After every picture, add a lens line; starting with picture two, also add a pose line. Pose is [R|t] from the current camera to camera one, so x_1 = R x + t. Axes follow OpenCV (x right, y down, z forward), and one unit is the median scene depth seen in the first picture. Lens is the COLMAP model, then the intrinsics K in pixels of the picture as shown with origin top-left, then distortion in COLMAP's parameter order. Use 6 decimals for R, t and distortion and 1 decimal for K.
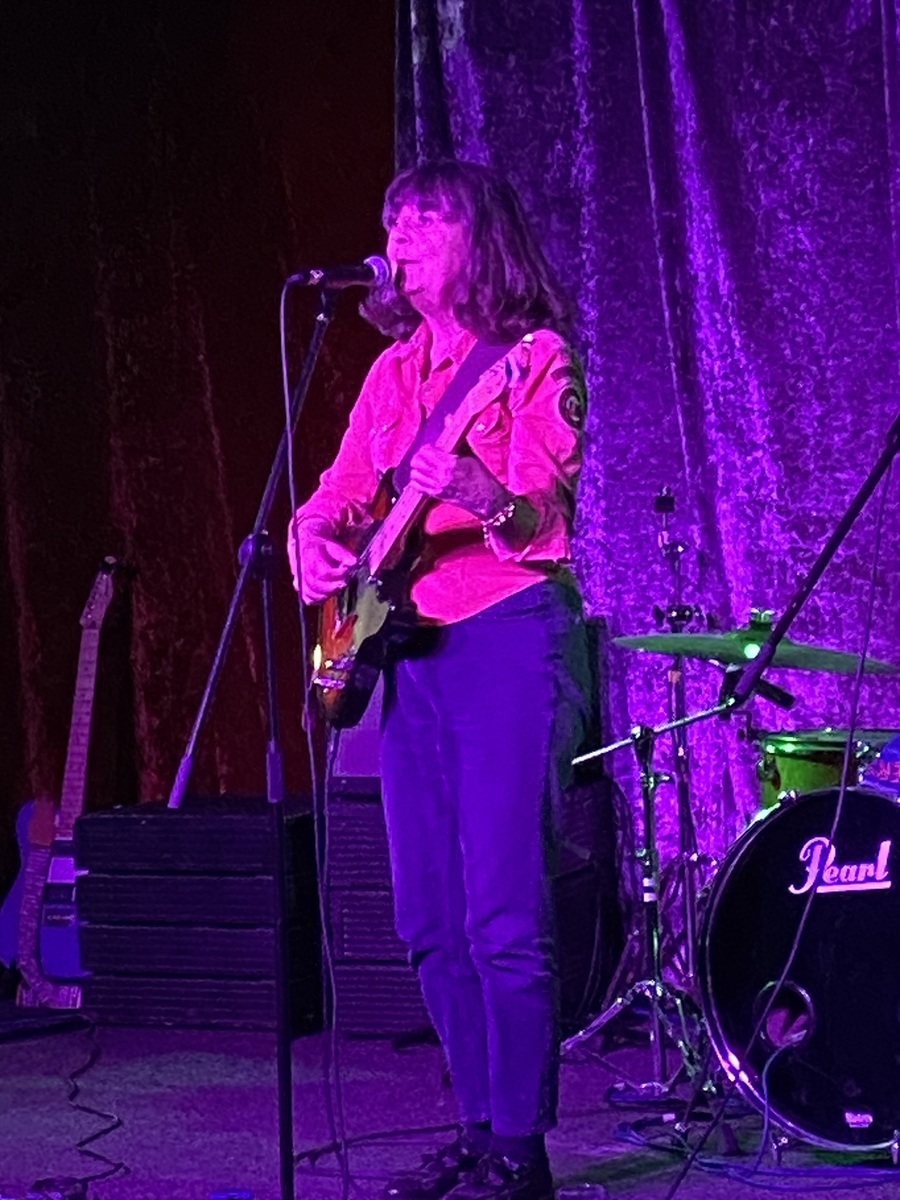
lens RADIAL K [[4059.7, 0, 450.0], [0, 4059.7, 600.0], [0, 0, 1]] dist [0.153573, 1.004201]
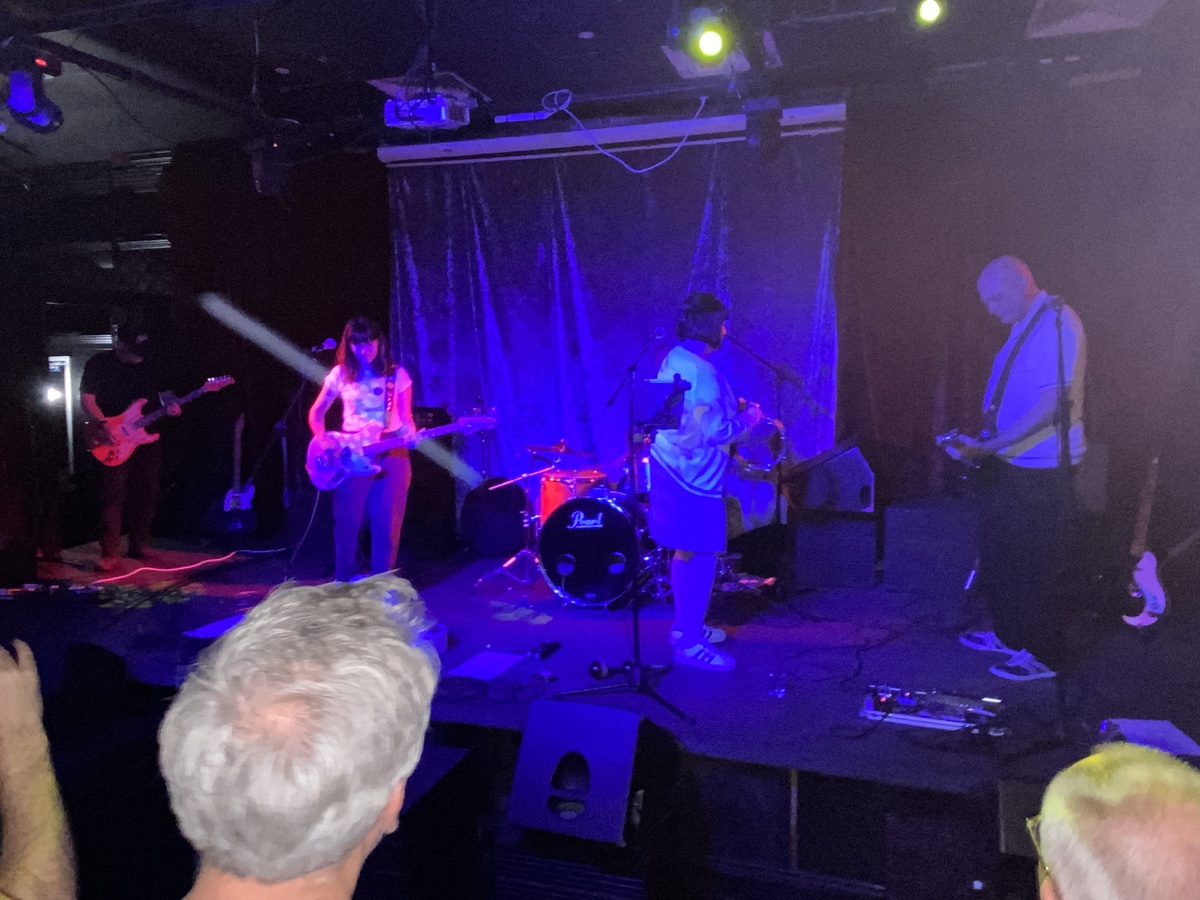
lens RADIAL K [[877.2, 0, 594.7], [0, 877.2, 443.0], [0, 0, 1]] dist [0.097800, -0.103695]
pose [[0.933134, -0.003735, 0.359510, -0.123126], [-0.015917, 0.998537, 0.051687, -0.027477], [-0.359177, -0.053953, 0.931709, 0.268549]]
